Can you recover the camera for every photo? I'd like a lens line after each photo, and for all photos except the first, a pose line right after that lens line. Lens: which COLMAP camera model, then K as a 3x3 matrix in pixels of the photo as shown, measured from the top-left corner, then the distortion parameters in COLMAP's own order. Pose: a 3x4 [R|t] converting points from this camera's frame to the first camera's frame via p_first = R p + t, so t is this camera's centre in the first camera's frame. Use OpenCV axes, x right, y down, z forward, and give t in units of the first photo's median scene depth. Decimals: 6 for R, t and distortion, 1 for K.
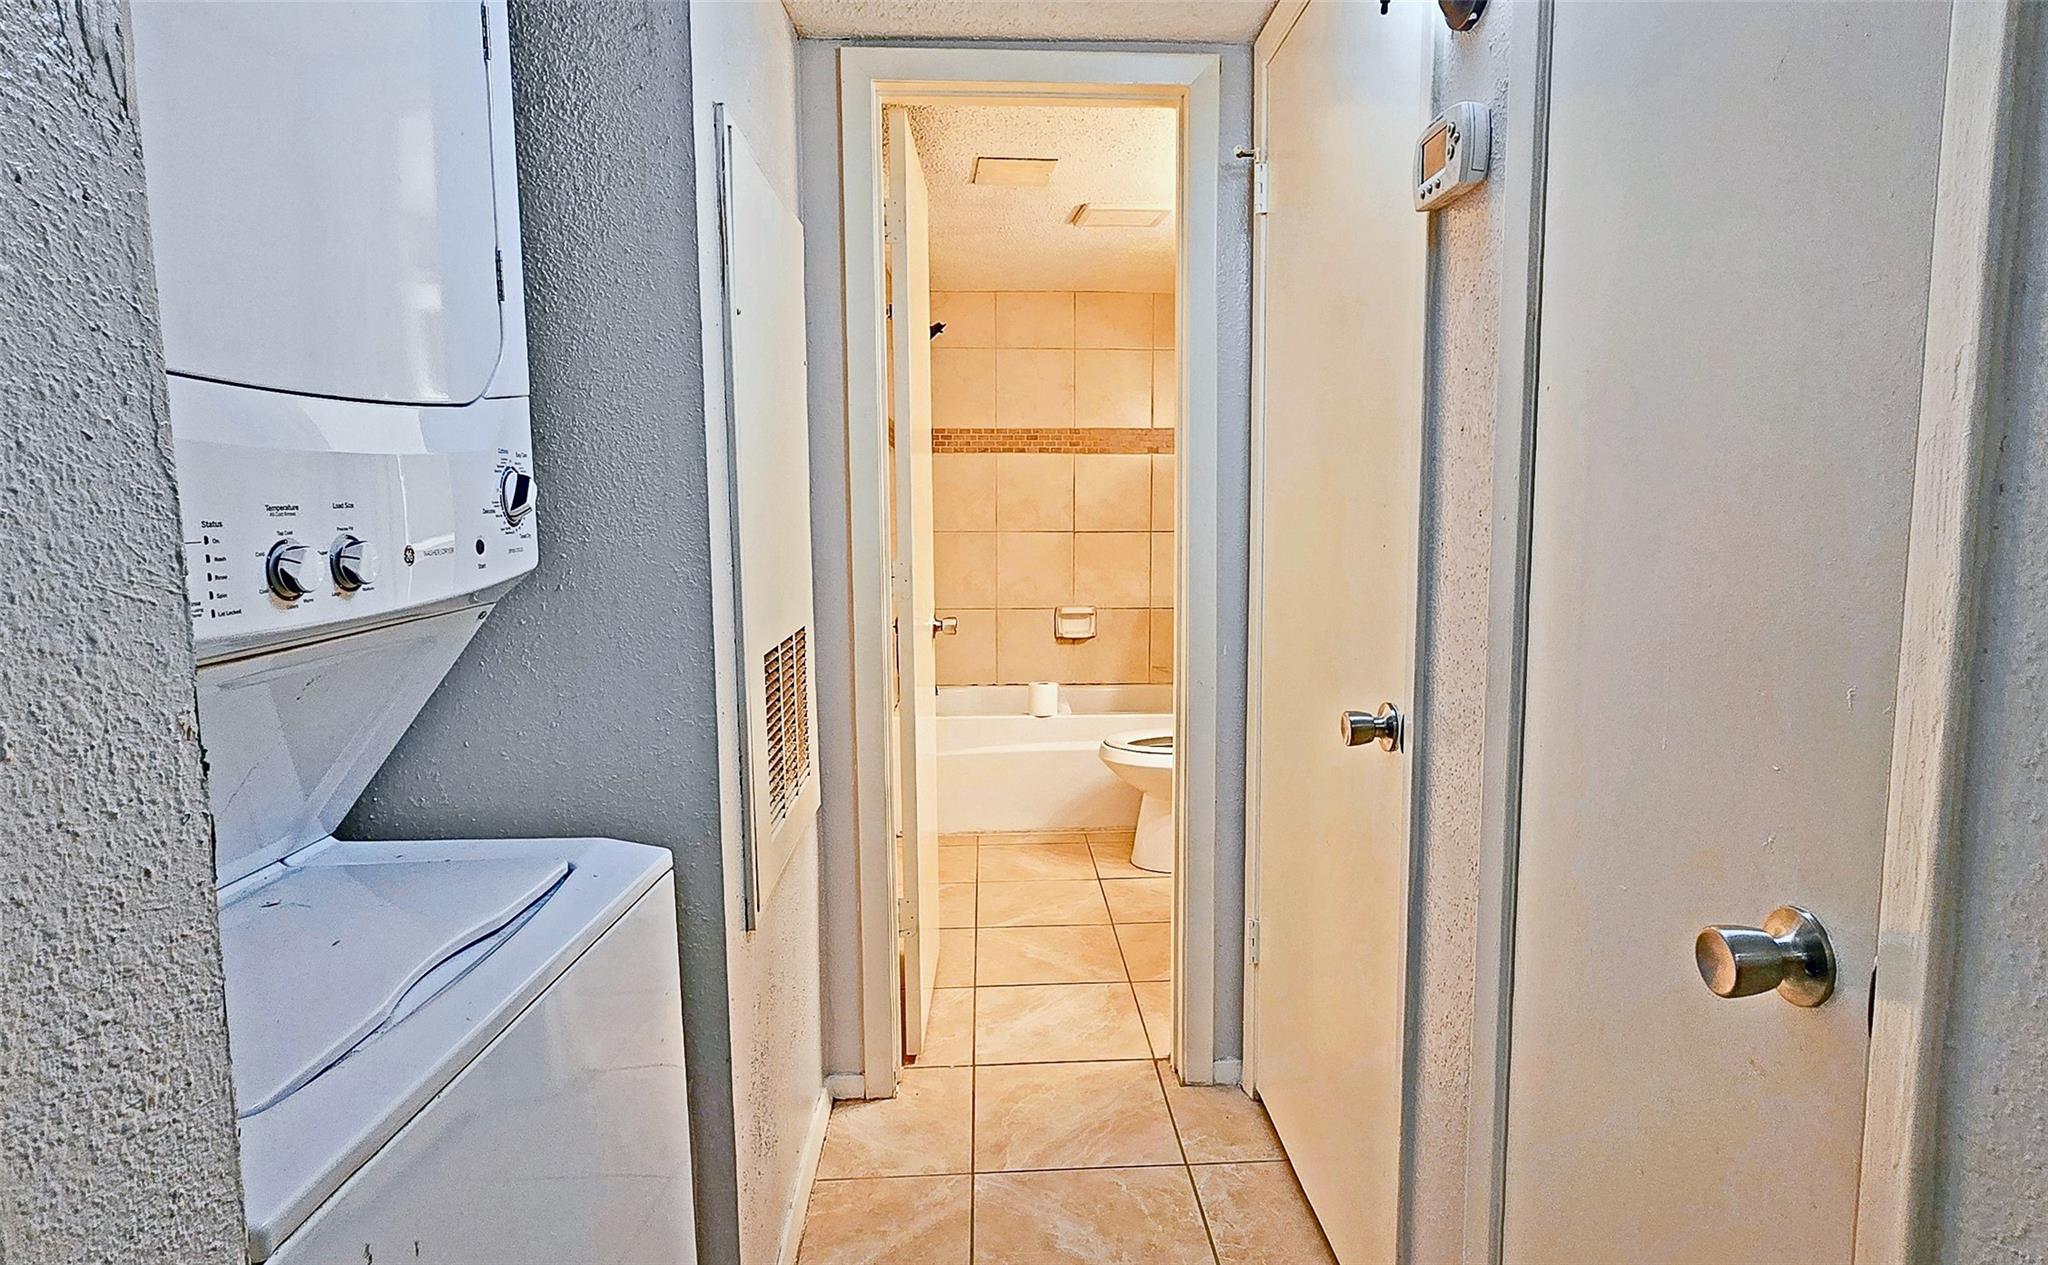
lens RADIAL K [[1125.0, 0, 1027.3], [0, 1125.0, 637.4], [0, 0, 1]] dist [-0.003638, -0.000798]
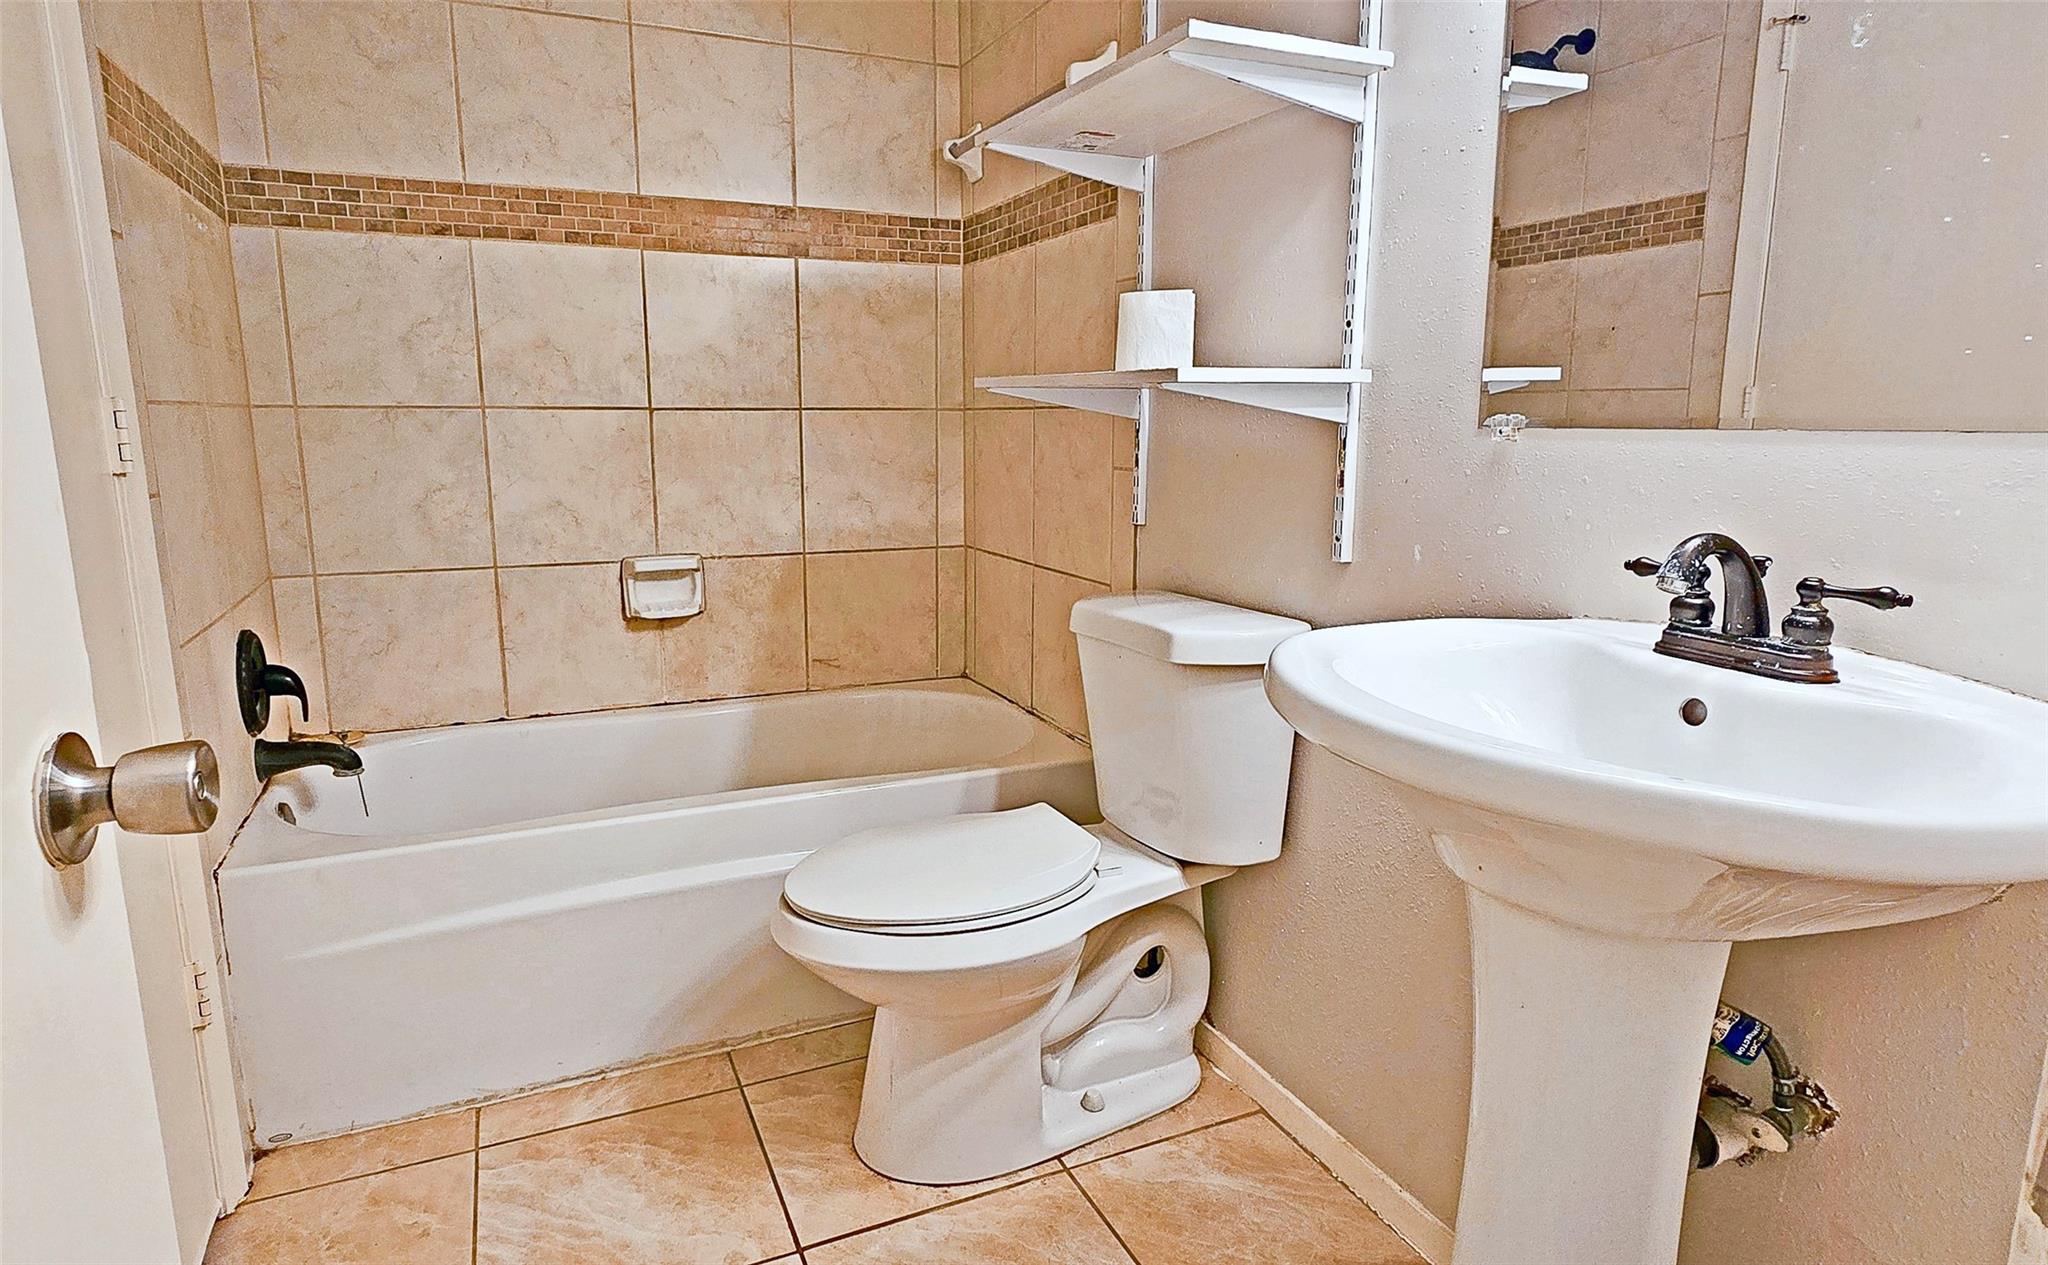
lens RADIAL K [[1125.0, 0, 974.2], [0, 1125.0, 613.0], [0, 0, 1]] dist [-0.003638, -0.000798]
pose [[0.935280, -0.061295, 0.348561, -0.003803], [0.028051, 0.994628, 0.099638, -0.048914], [-0.352796, -0.083412, 0.931975, 0.472889]]
